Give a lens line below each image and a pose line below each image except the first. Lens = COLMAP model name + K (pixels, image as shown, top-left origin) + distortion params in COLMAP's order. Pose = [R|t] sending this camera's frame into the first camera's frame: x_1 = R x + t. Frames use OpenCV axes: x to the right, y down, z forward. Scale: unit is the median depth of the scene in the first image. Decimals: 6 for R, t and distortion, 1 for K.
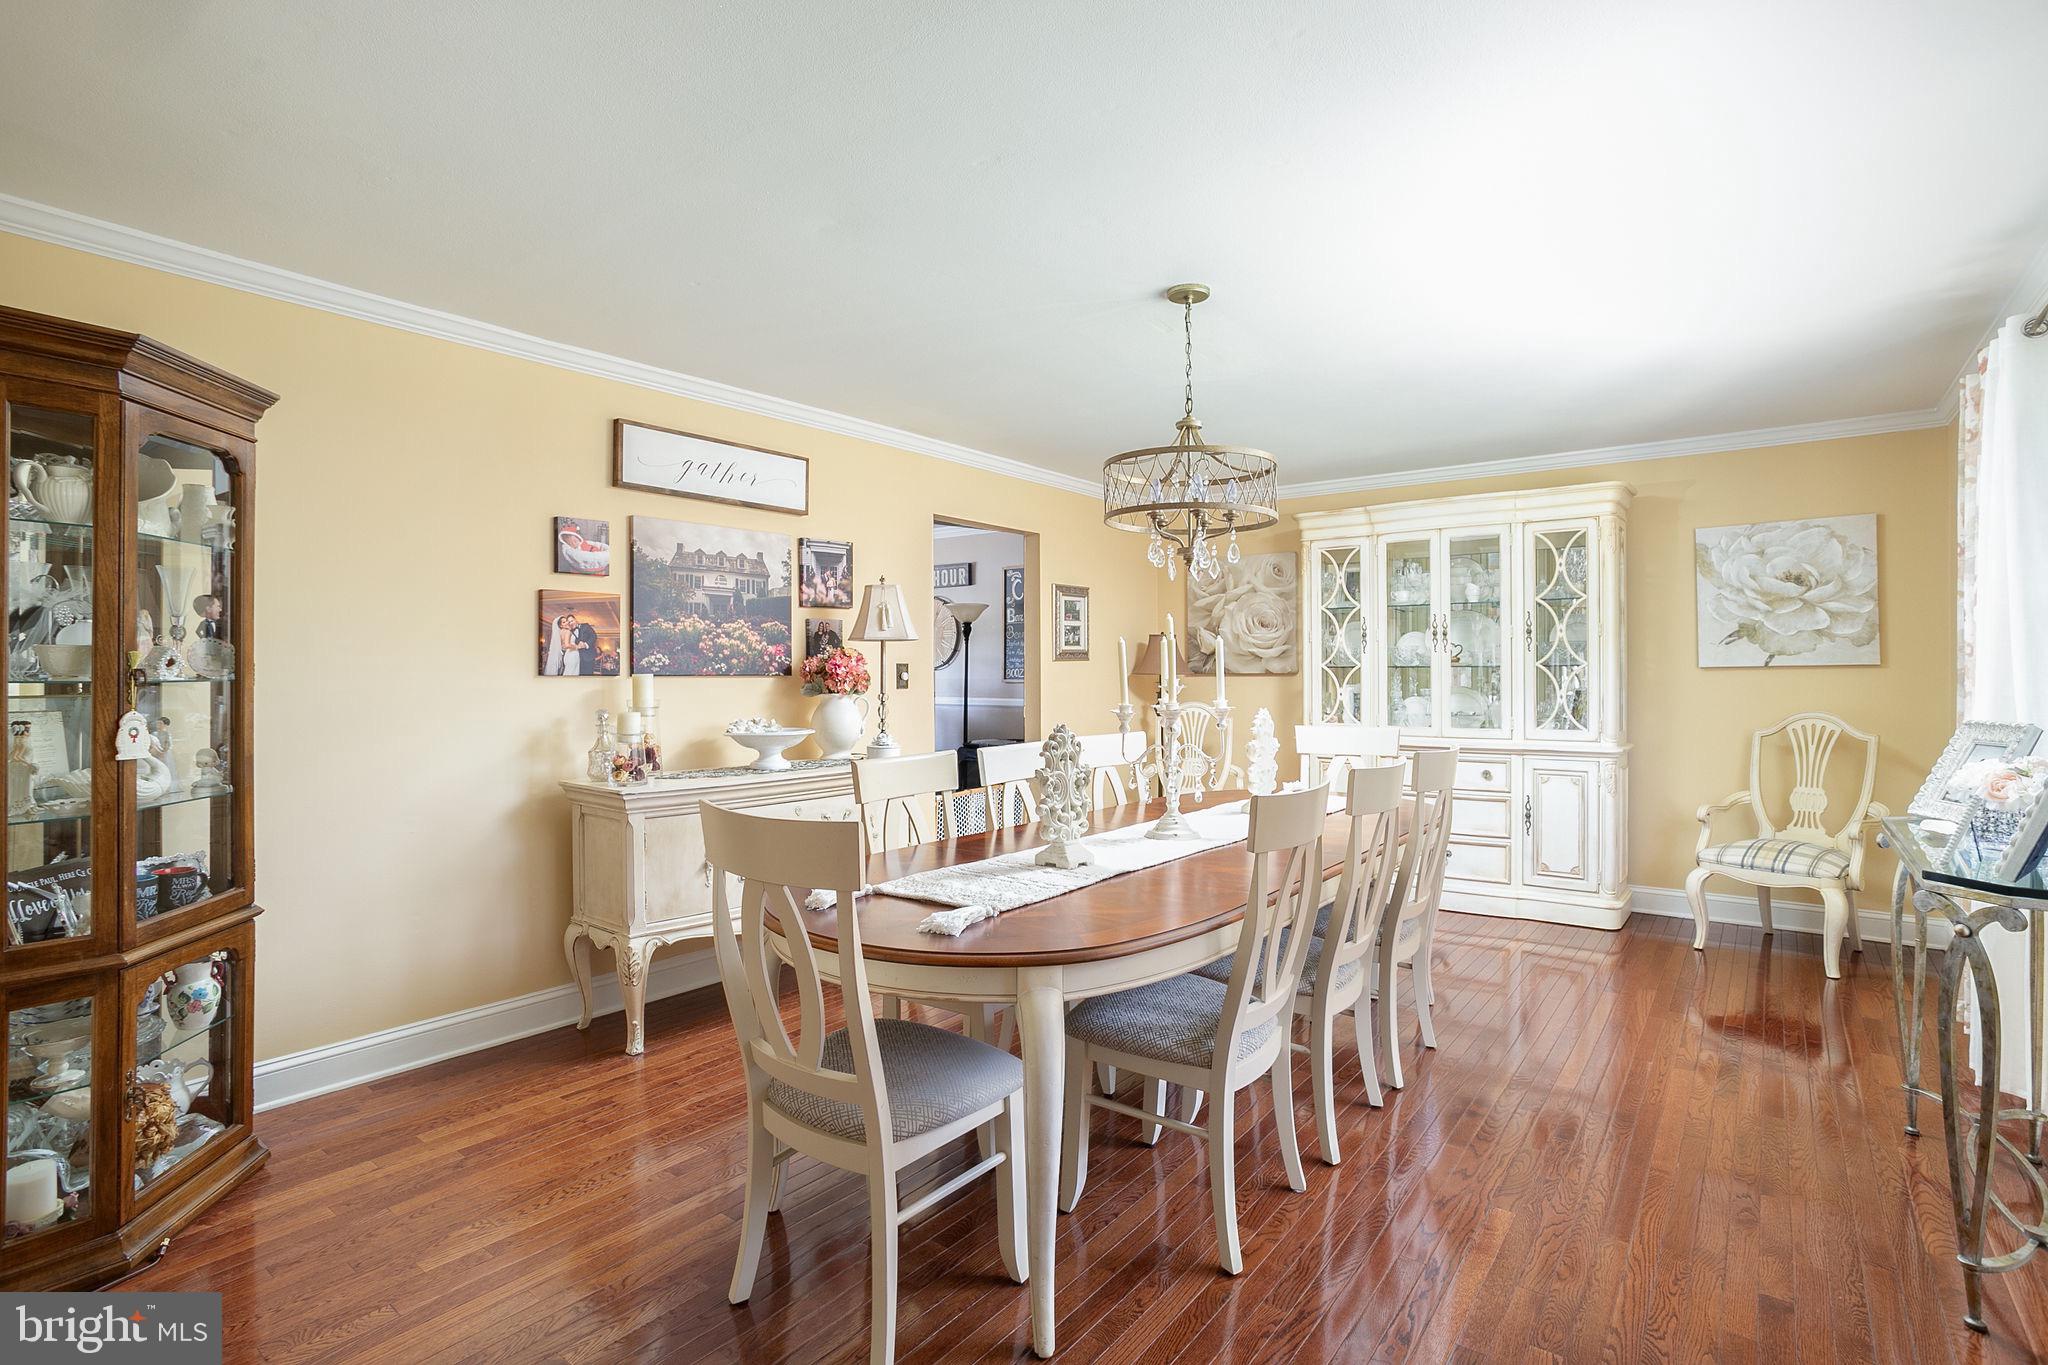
lens RADIAL K [[1011.9, 0, 1032.3], [0, 1011.9, 669.7], [0, 0, 1]] dist [-0.007490, 0.009308]
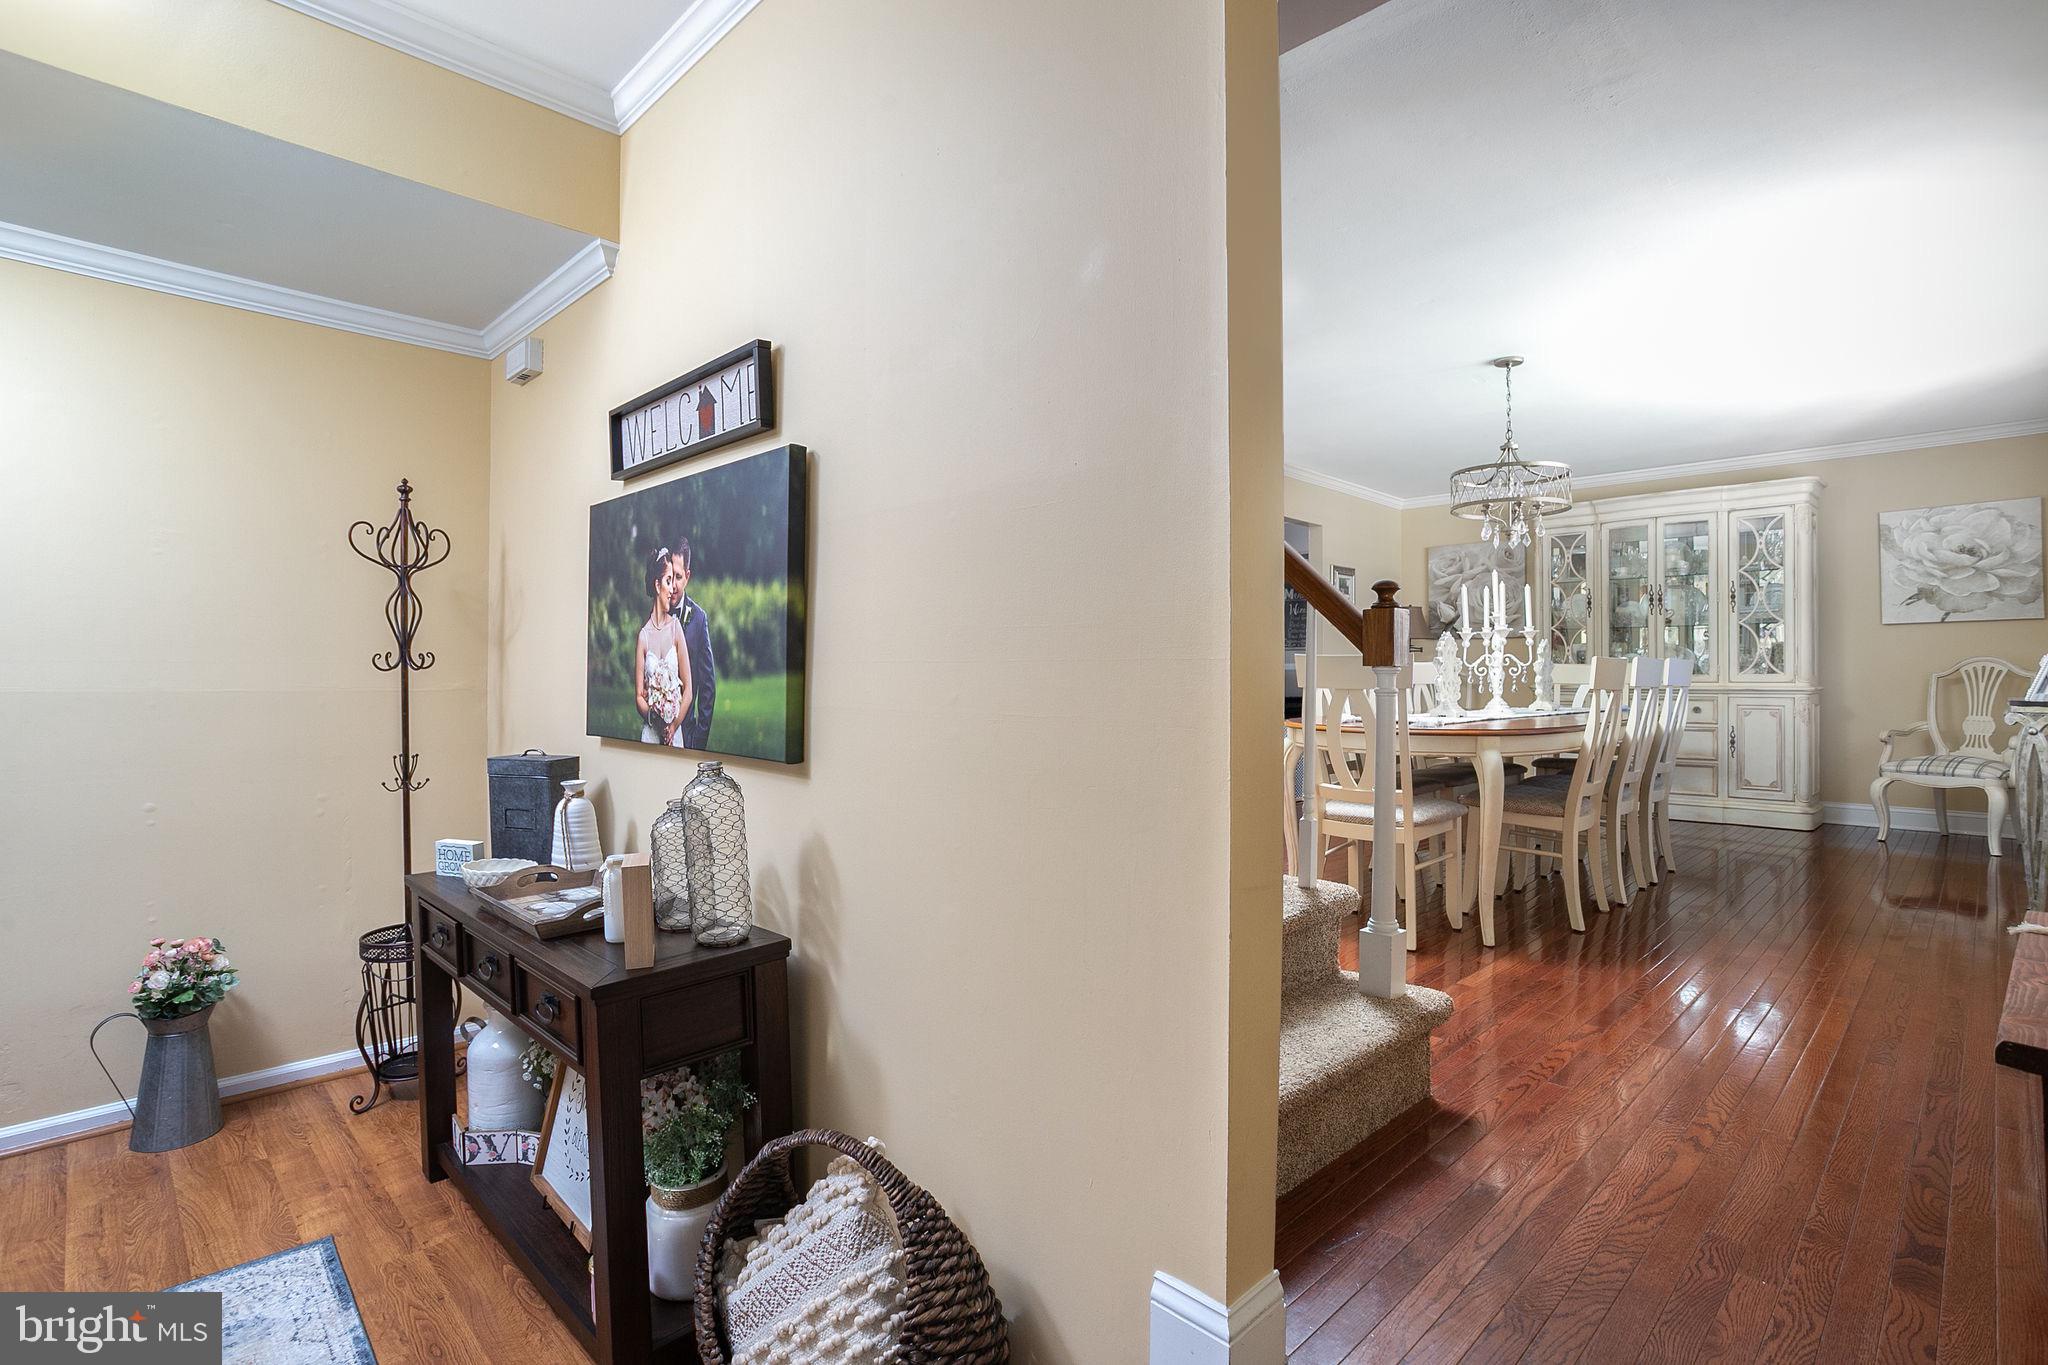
lens RADIAL K [[1011.9, 0, 1015.6], [0, 1011.9, 675.4], [0, 0, 1]] dist [-0.007490, 0.009308]
pose [[0.991102, 0.003087, -0.133068, -0.242650], [-0.003321, 0.999993, -0.001538, 0.069207], [0.133062, 0.001966, 0.991106, -0.393262]]
